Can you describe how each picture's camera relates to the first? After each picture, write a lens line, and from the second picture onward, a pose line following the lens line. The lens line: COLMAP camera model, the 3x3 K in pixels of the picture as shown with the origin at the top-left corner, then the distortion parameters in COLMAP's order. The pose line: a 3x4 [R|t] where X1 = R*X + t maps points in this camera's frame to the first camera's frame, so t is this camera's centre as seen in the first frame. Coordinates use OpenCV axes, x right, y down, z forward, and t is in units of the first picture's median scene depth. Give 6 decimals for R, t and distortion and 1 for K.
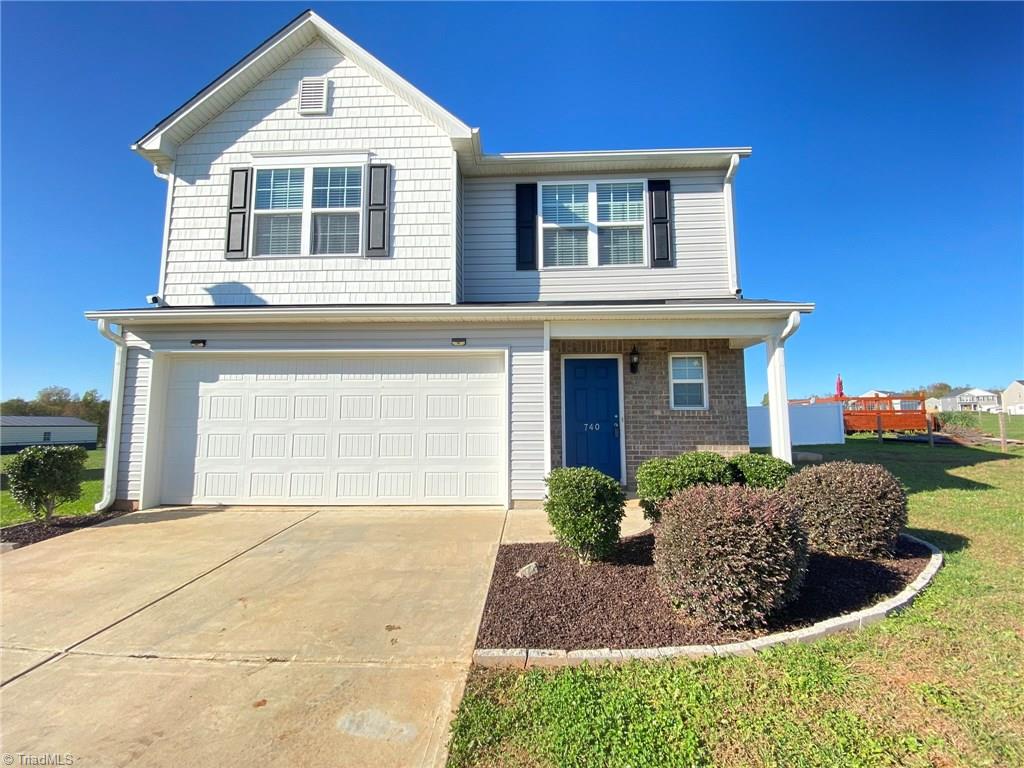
lens RADIAL K [[414.1, 0, 518.9], [0, 414.1, 383.9], [0, 0, 1]] dist [0.029028, -0.026612]
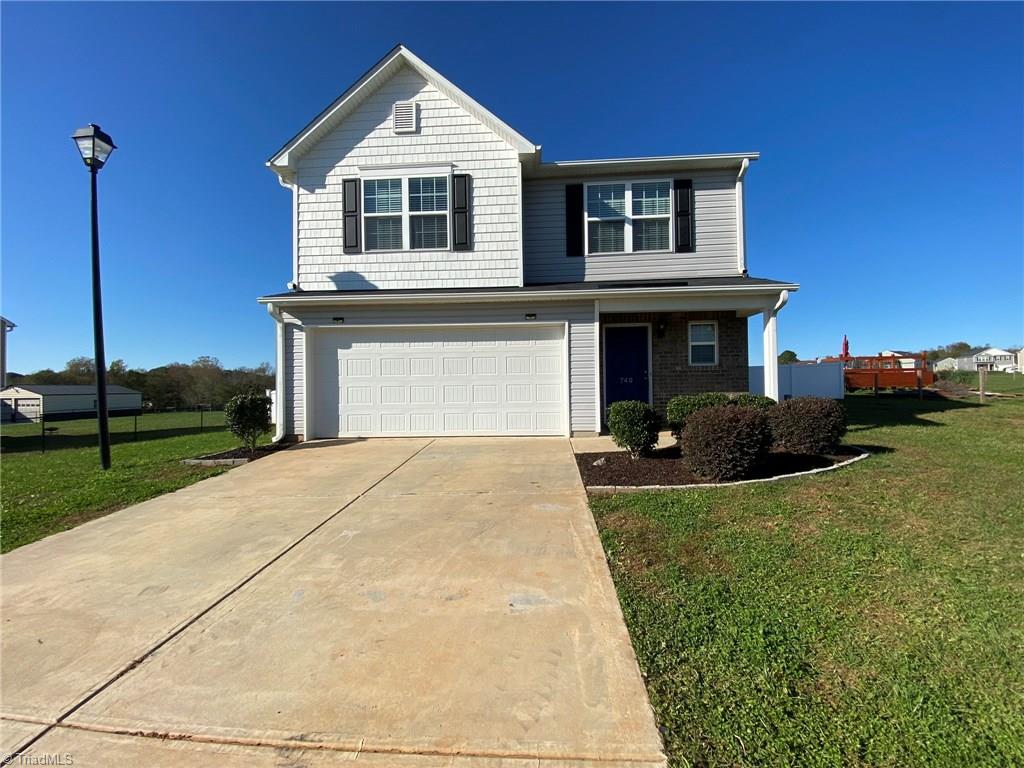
lens RADIAL K [[414.1, 0, 518.9], [0, 414.1, 383.9], [0, 0, 1]] dist [0.029028, -0.026612]
pose [[0.999646, -0.010719, -0.024342, -0.131131], [0.012725, 0.996402, 0.083787, 0.002889], [0.023356, -0.084067, 0.996186, -0.303599]]
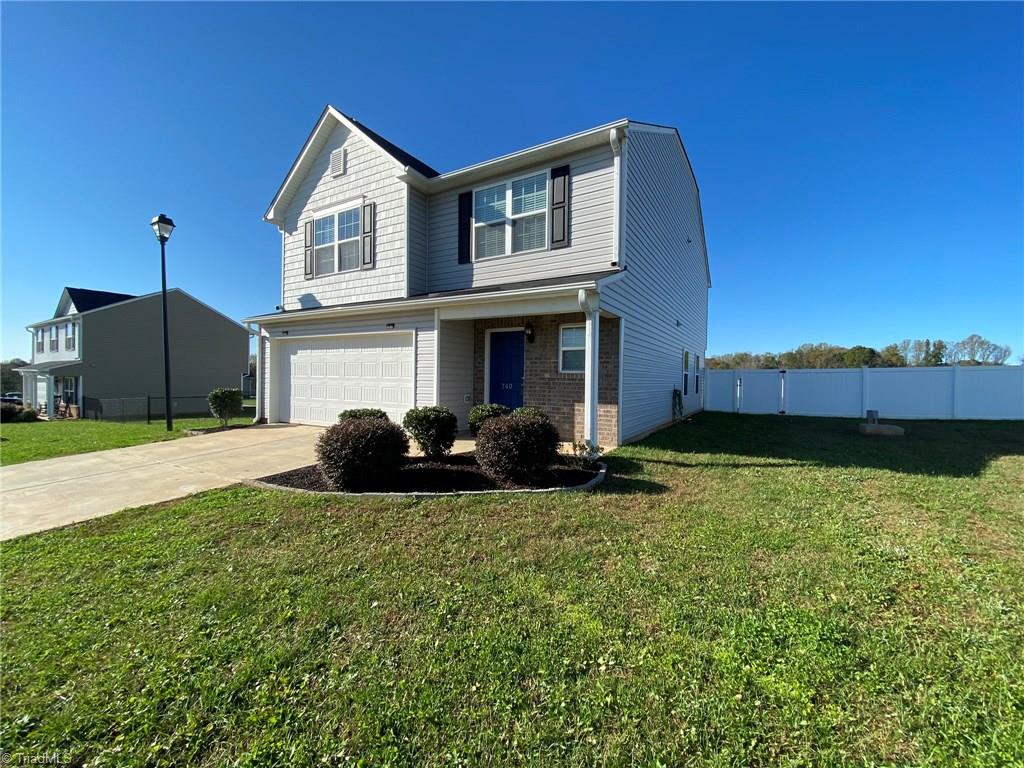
lens RADIAL K [[414.1, 0, 518.9], [0, 414.1, 383.9], [0, 0, 1]] dist [0.029028, -0.026612]
pose [[0.879674, 0.022056, -0.475065, 0.826950], [0.024970, 0.995404, 0.092451, -0.018787], [0.474920, -0.093189, 0.875081, -0.084347]]
